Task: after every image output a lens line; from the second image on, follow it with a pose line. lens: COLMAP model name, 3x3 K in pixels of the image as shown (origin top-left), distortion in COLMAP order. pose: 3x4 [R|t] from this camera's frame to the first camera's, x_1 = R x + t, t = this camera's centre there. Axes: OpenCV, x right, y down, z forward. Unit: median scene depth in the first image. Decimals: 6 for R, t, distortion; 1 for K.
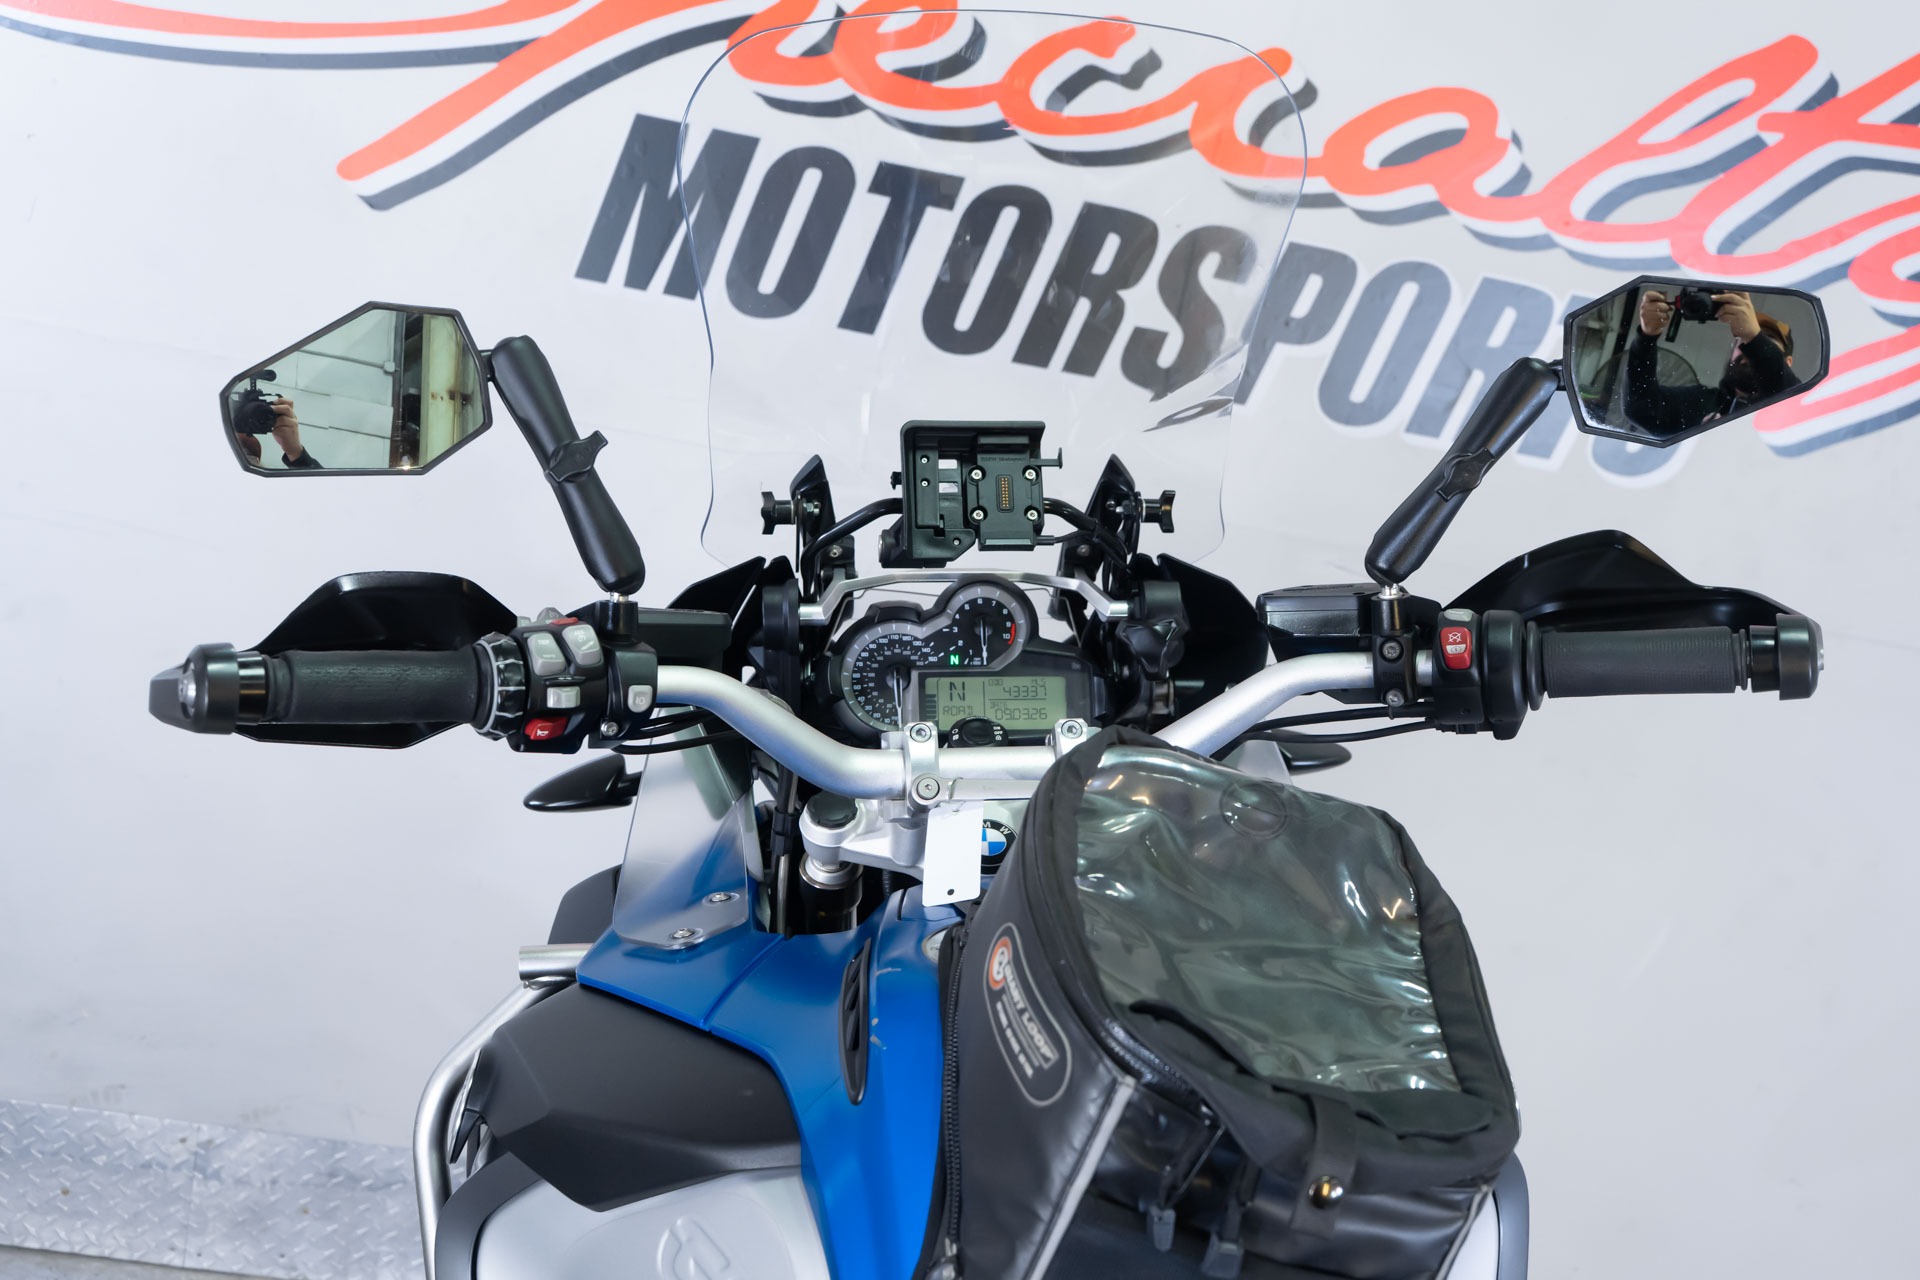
lens RADIAL K [[2114.3, 0, 960.0], [0, 2114.3, 640.0], [0, 0, 1]] dist [-0.013065, -0.005765]
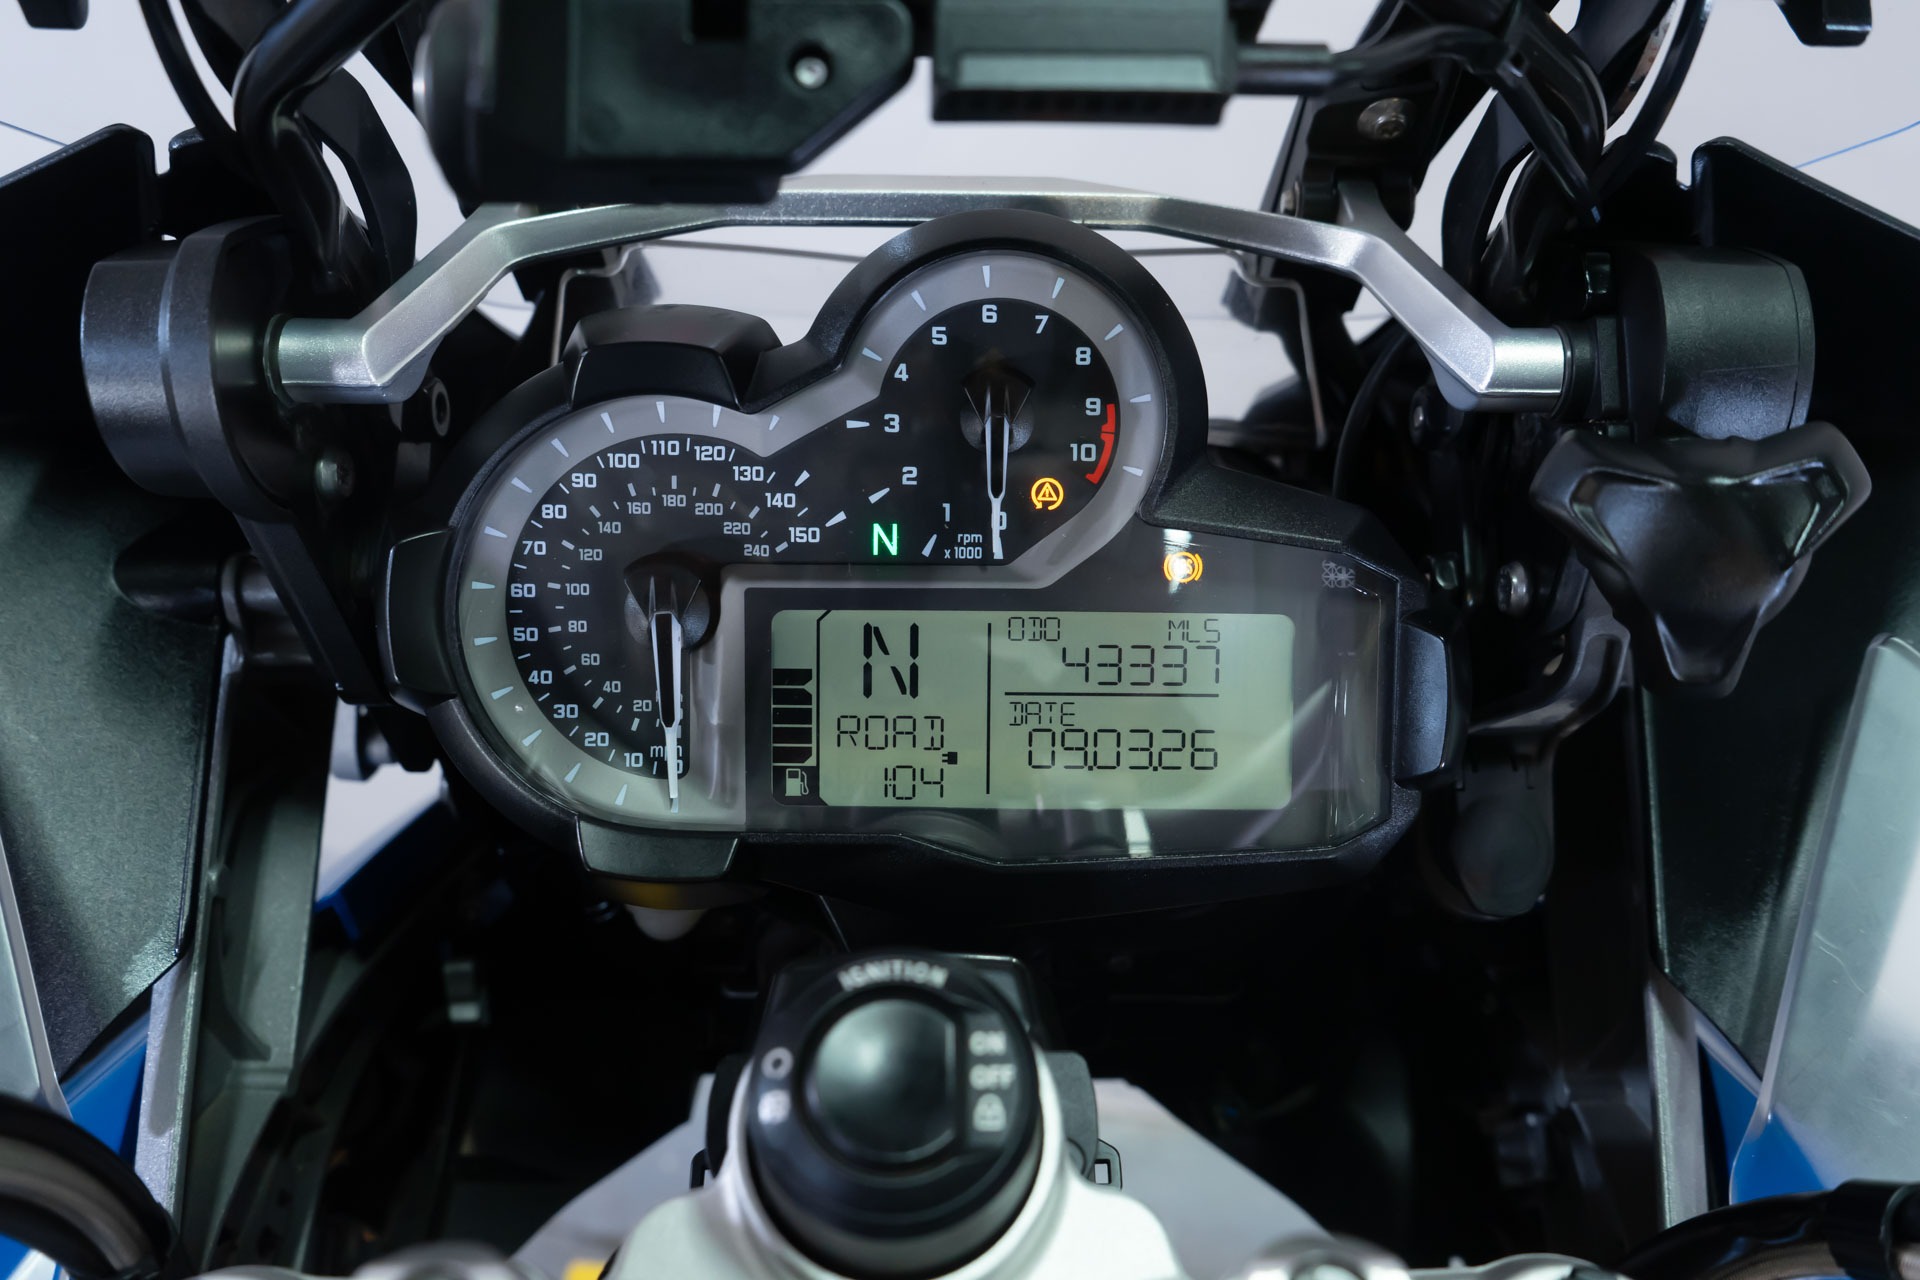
lens RADIAL K [[1591.5, 0, 956.9], [0, 1591.5, 640.1], [0, 0, 1]] dist [-0.006266, 0.002354]
pose [[0.996038, 0.041196, -0.078808, 0.023124], [-0.017541, 0.959827, 0.280043, -0.035444], [0.087179, -0.277551, 0.956747, 0.805827]]
